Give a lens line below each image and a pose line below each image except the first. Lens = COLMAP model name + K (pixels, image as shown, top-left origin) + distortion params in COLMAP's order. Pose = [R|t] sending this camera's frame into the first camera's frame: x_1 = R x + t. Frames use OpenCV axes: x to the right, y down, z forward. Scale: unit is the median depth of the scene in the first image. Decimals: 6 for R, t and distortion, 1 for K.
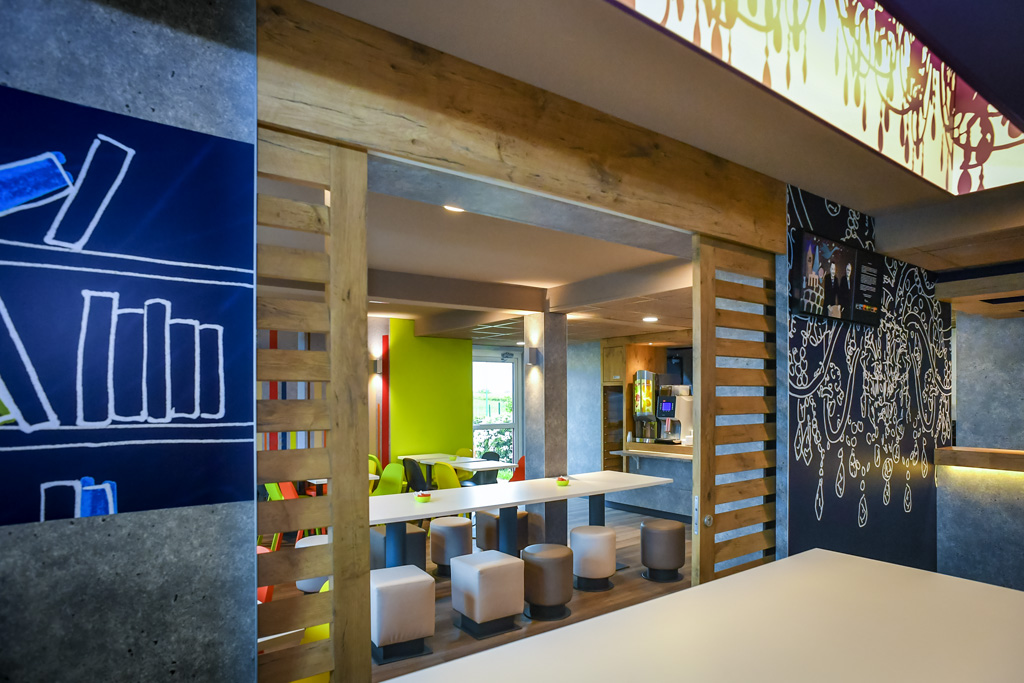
lens RADIAL K [[617.8, 0, 558.2], [0, 617.8, 402.5], [0, 0, 1]] dist [-0.020394, 0.015837]
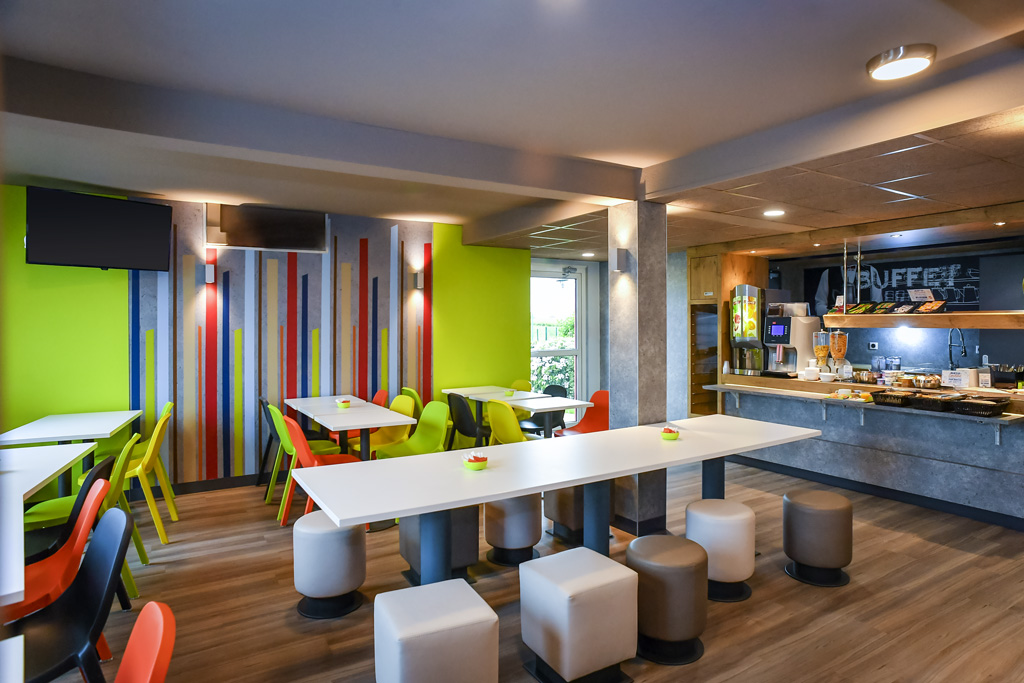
lens RADIAL K [[608.5, 0, 562.5], [0, 608.5, 322.0], [0, 0, 1]] dist [-0.000613, -0.000218]
pose [[0.998045, 0.001571, -0.062475, -0.093647], [-0.002181, 0.999951, -0.009704, 0.008485], [0.062456, 0.009822, 0.997999, 0.381124]]
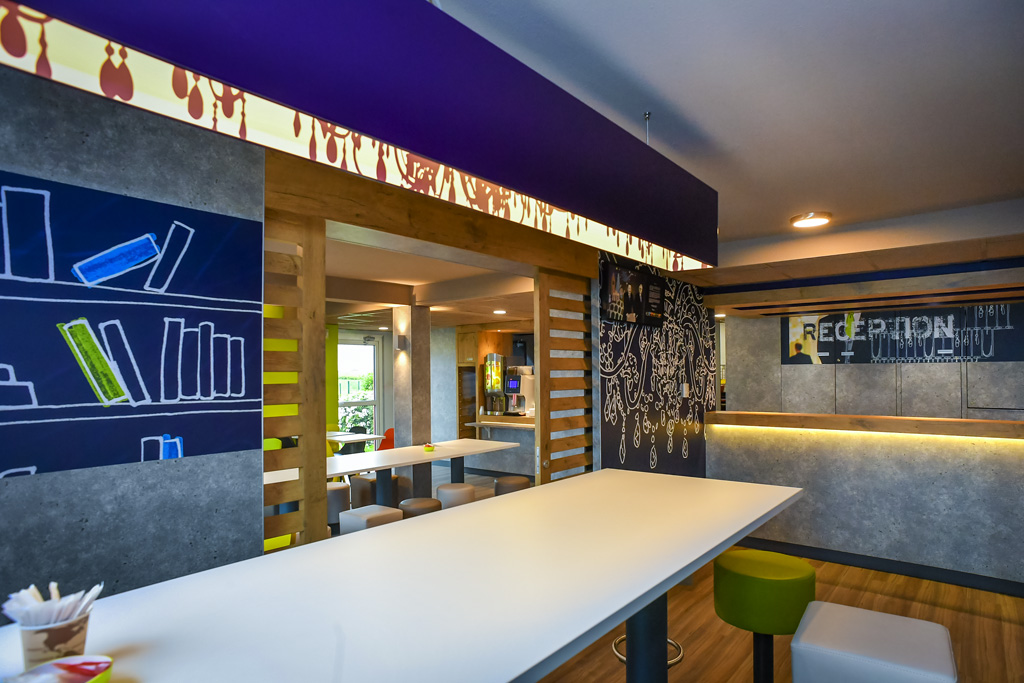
lens RADIAL K [[590.9, 0, 554.0], [0, 590.9, 371.2], [0, 0, 1]] dist [-0.041975, 0.002554]
pose [[0.969445, -0.004769, 0.245264, -0.048567], [0.008313, 0.999875, -0.013415, -0.004255], [-0.245170, 0.015044, 0.969363, -0.219906]]
